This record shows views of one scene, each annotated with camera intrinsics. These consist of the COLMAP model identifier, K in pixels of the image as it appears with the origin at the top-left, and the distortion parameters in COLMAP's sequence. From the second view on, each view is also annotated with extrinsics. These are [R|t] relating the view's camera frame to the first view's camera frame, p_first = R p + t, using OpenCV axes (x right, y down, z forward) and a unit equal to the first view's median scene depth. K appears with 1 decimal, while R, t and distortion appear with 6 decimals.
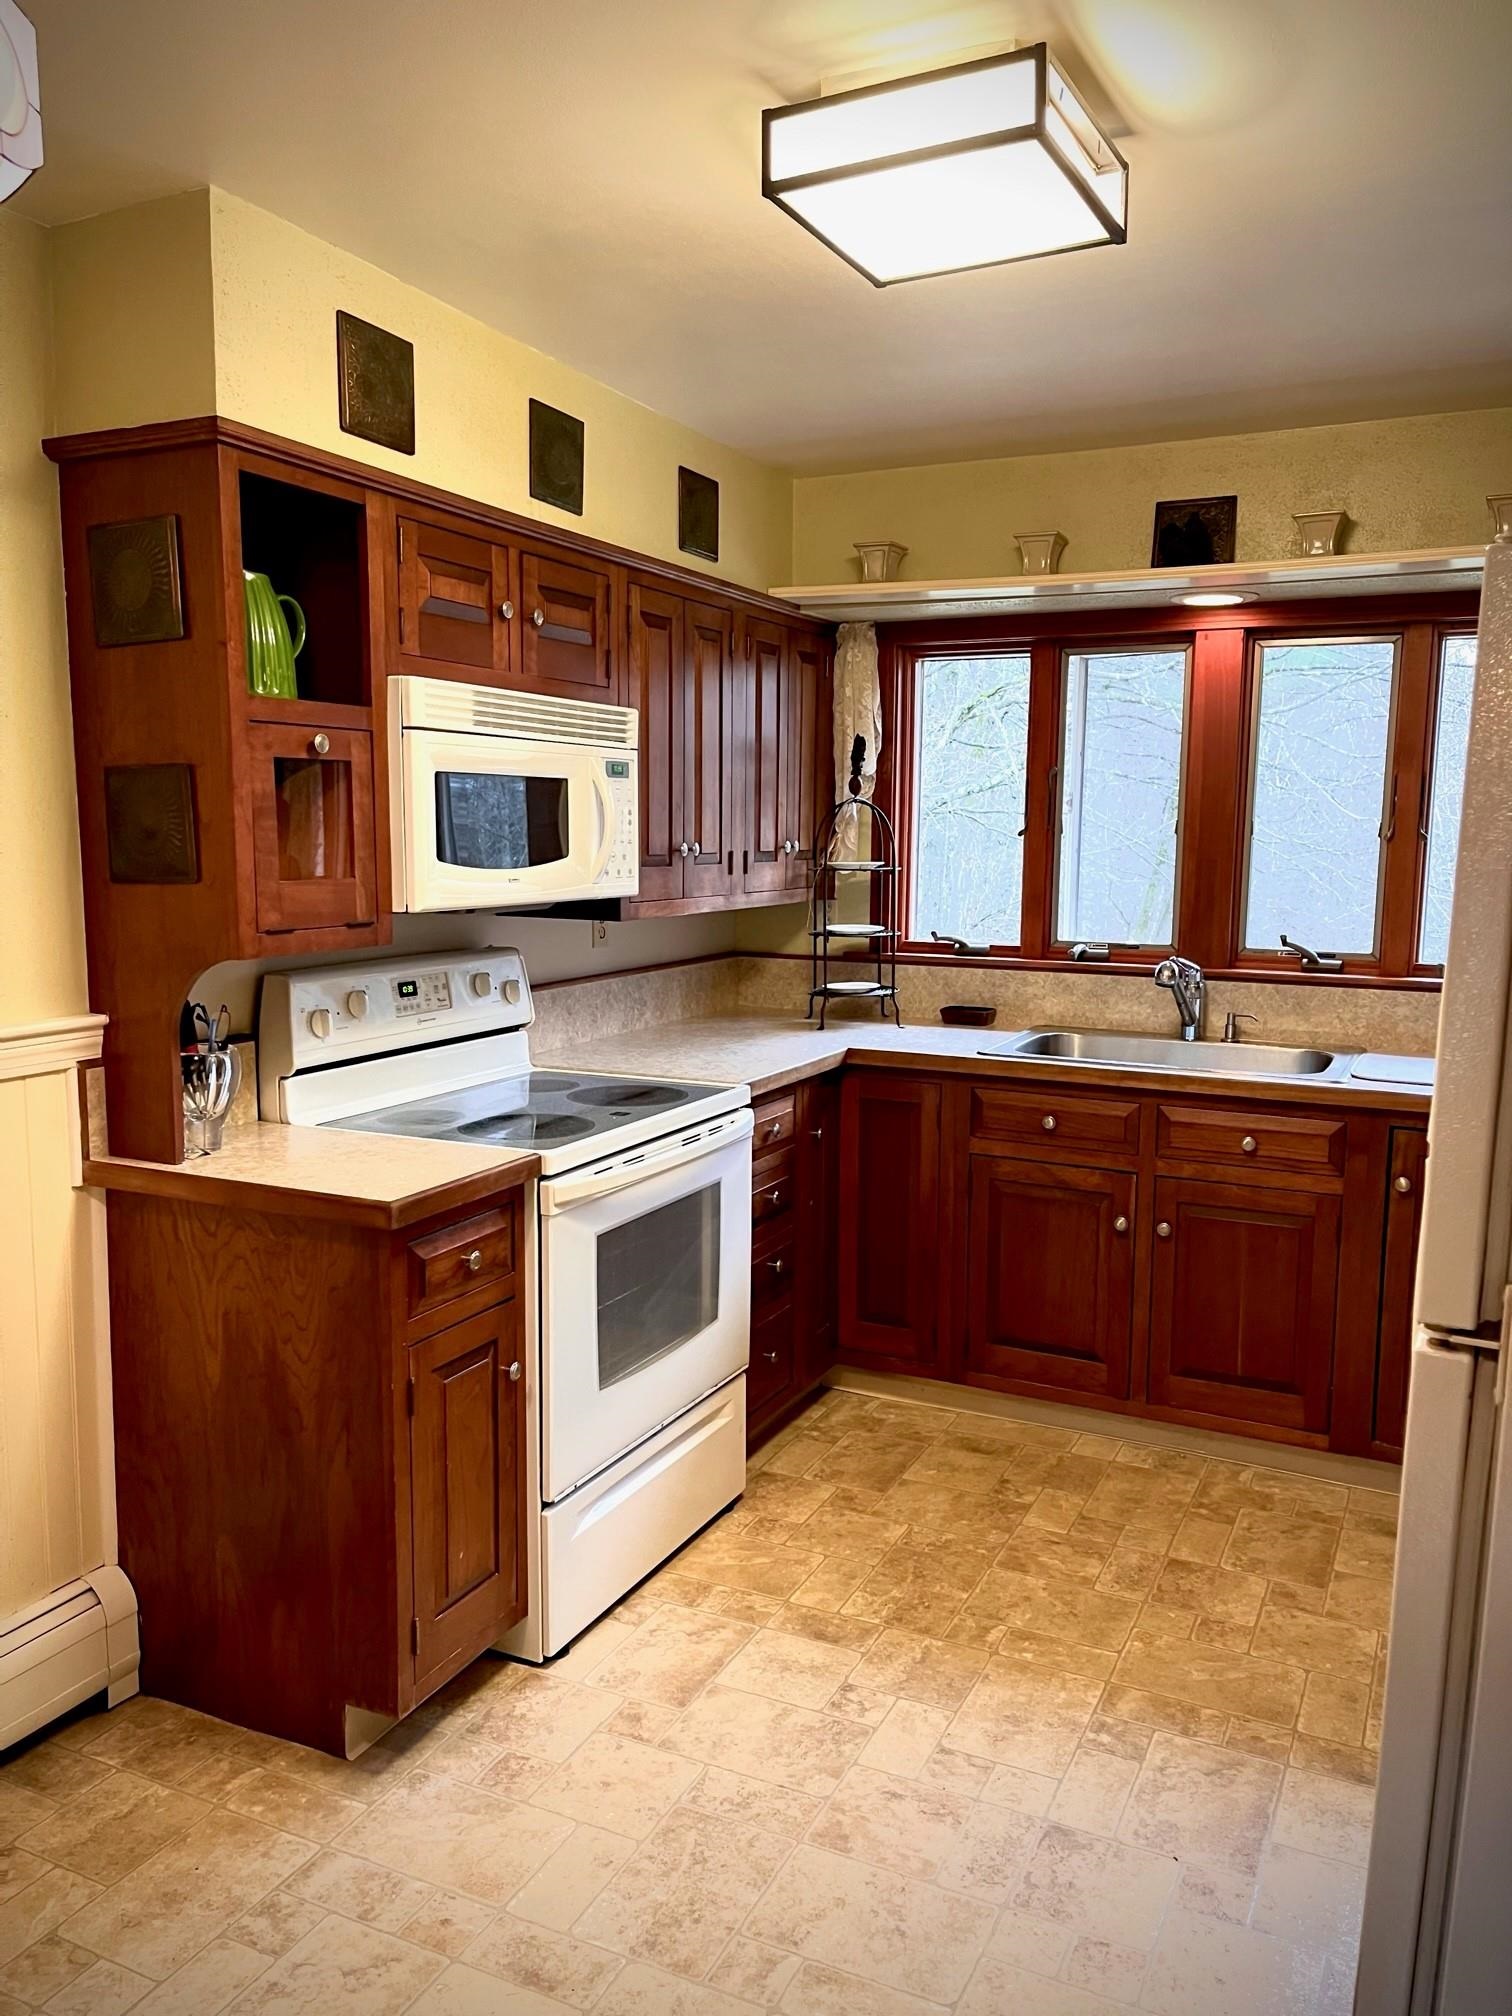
lens RADIAL K [[1519.3, 0, 754.4], [0, 1519.3, 1012.1], [0, 0, 1]] dist [0.058377, -0.065618]
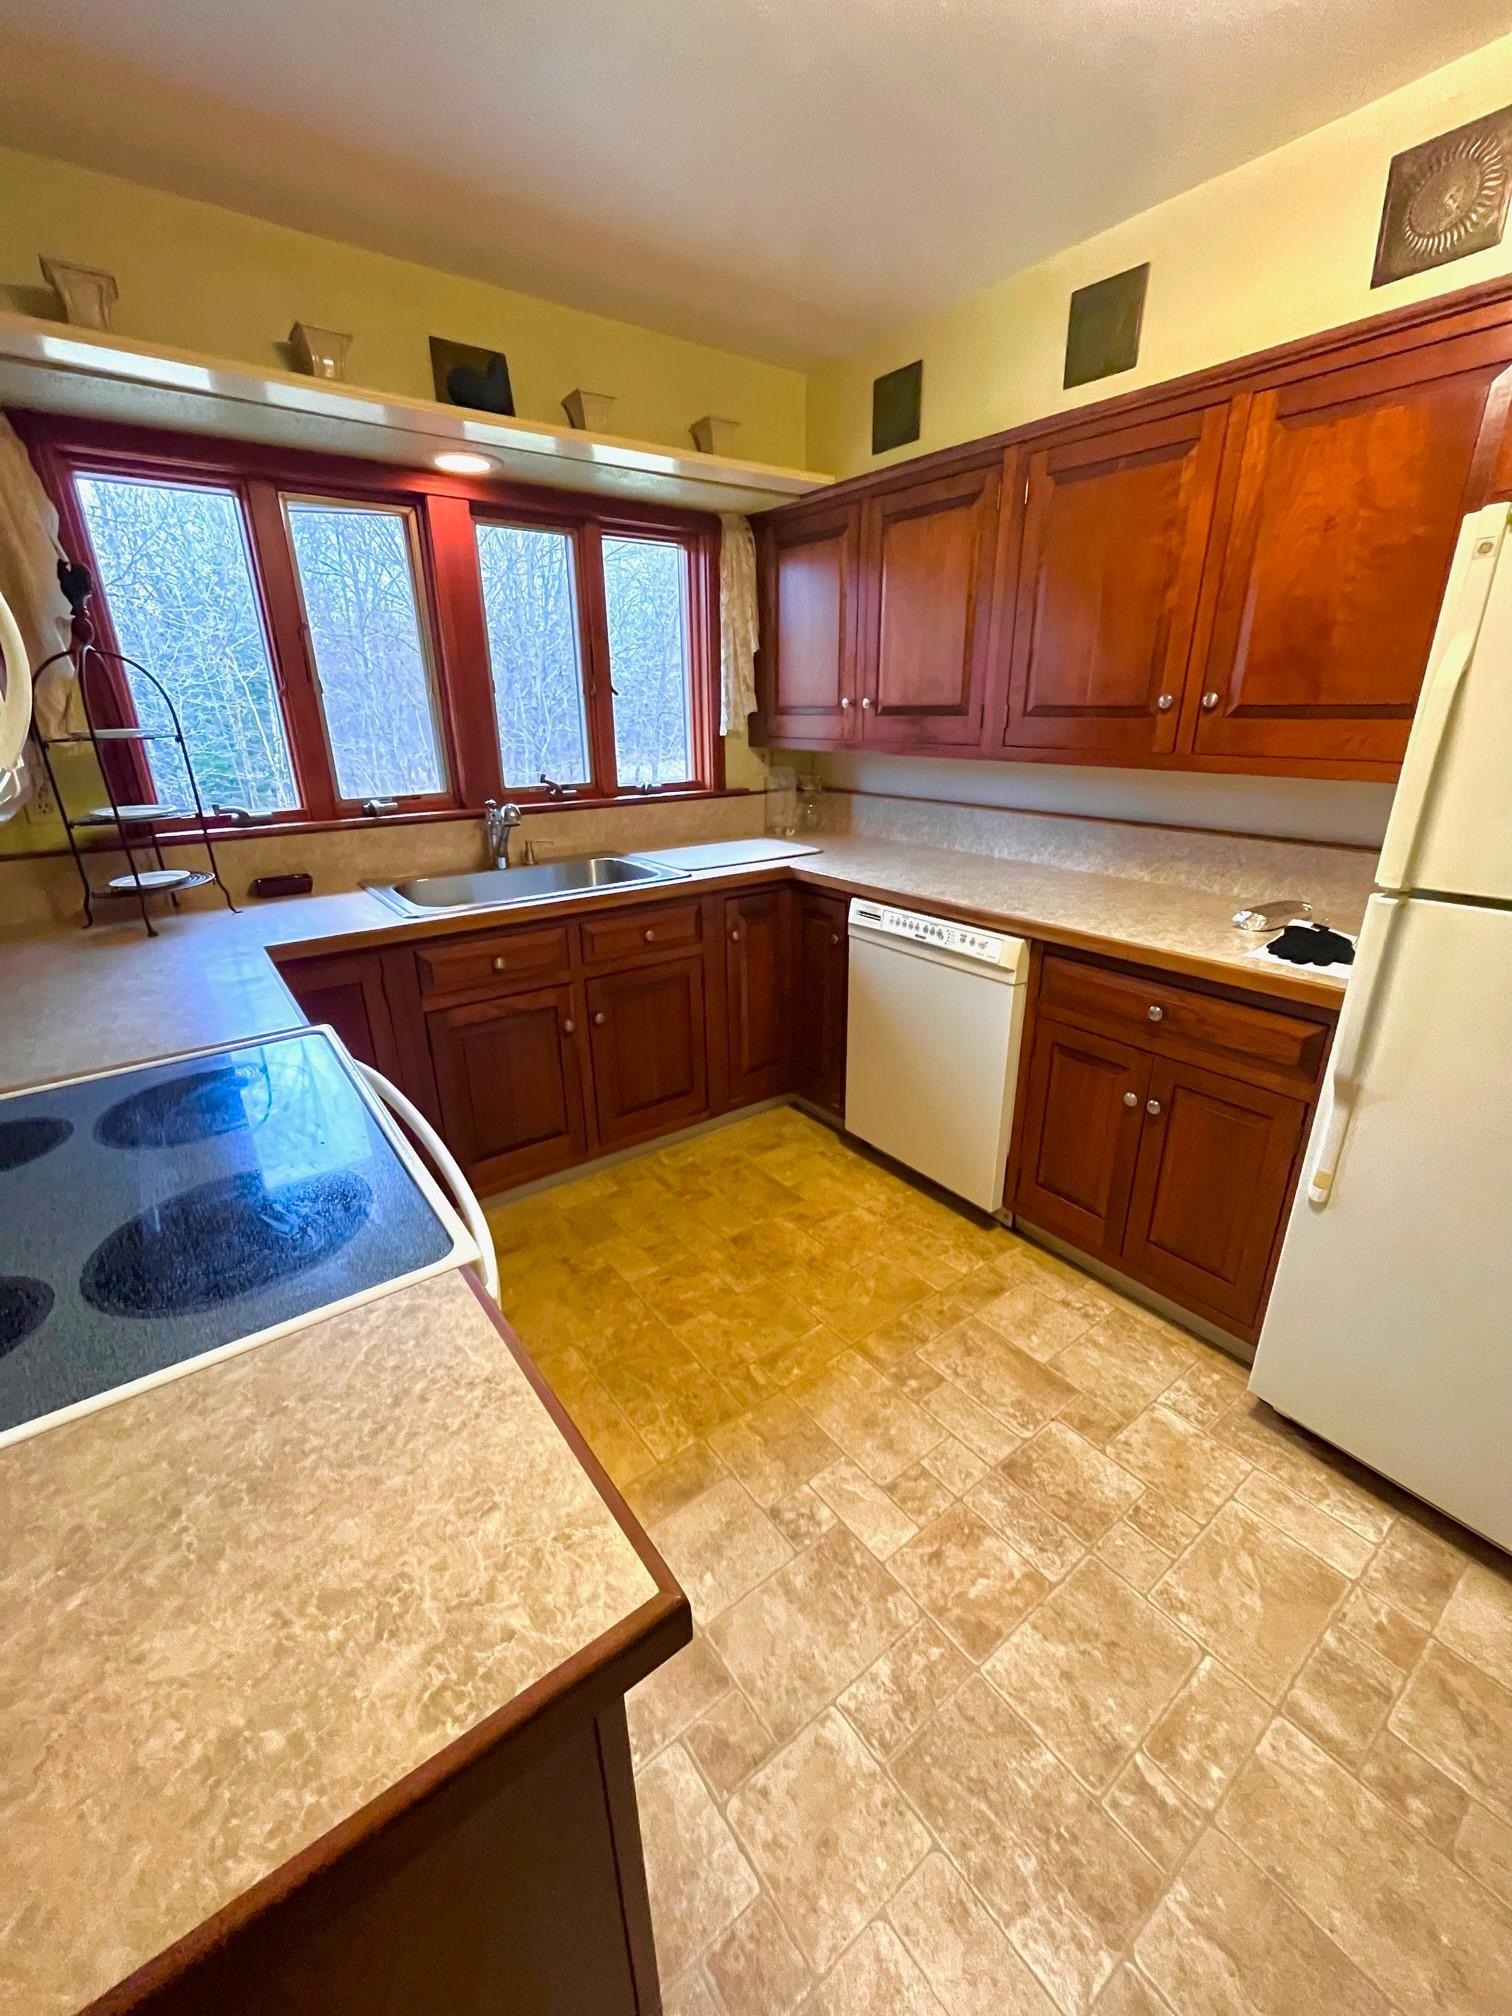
lens RADIAL K [[812.0, 0, 758.7], [0, 812.0, 1007.3], [0, 0, 1]] dist [-0.002431, -0.000311]
pose [[0.451702, -0.325000, 0.830867, -0.240508], [0.125425, 0.945173, 0.301524, -0.055917], [-0.883309, -0.031987, 0.467699, 0.596772]]
